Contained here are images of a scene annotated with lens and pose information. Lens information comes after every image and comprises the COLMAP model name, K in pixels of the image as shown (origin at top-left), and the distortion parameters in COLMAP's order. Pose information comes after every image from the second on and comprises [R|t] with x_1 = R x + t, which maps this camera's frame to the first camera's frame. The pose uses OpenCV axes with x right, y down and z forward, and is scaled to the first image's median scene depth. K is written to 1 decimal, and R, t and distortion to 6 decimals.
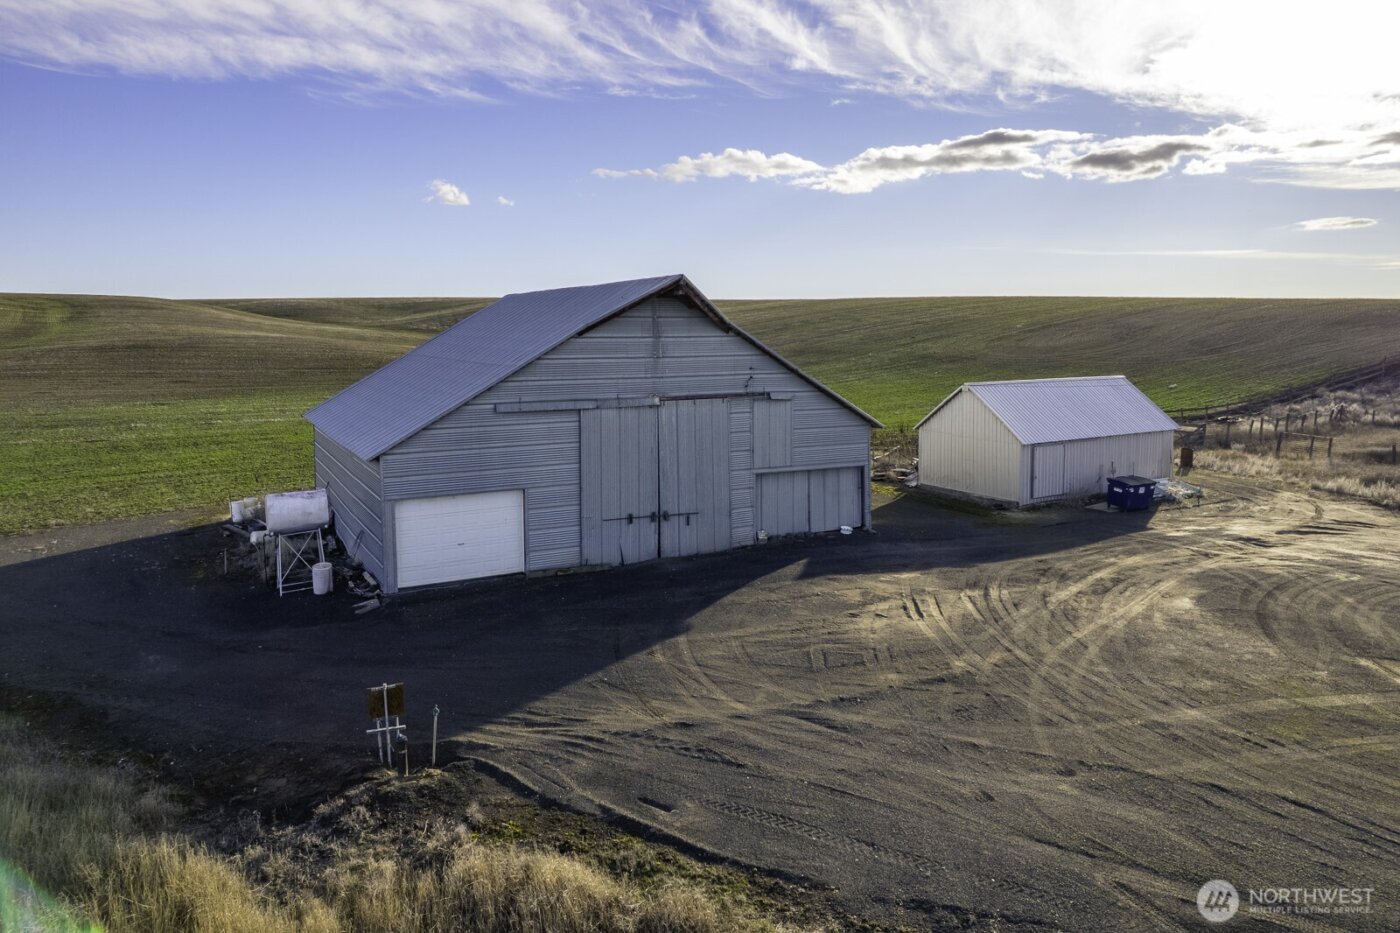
lens RADIAL K [[1009.7, 0, 700.0], [0, 1009.7, 466.5], [0, 0, 1]] dist [-0.095968, 0.114861]
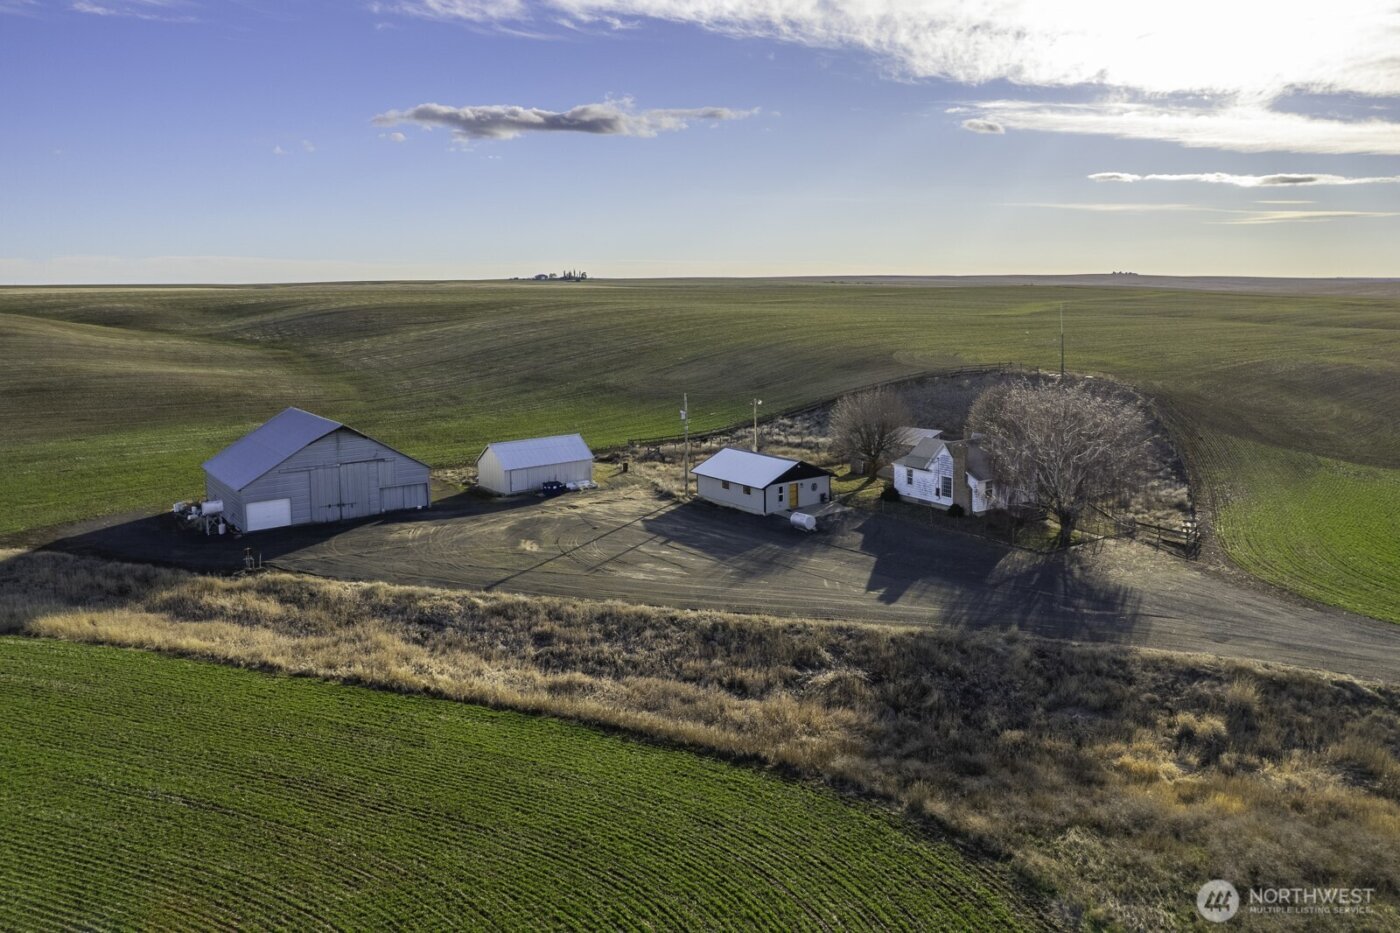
lens RADIAL K [[1009.7, 0, 700.0], [0, 1009.7, 466.5], [0, 0, 1]] dist [-0.095968, 0.114861]
pose [[0.987780, -0.026015, 0.153669, 0.491194], [0.021759, 0.999334, 0.029309, -0.110877], [-0.154330, -0.025607, 0.987688, -1.803903]]
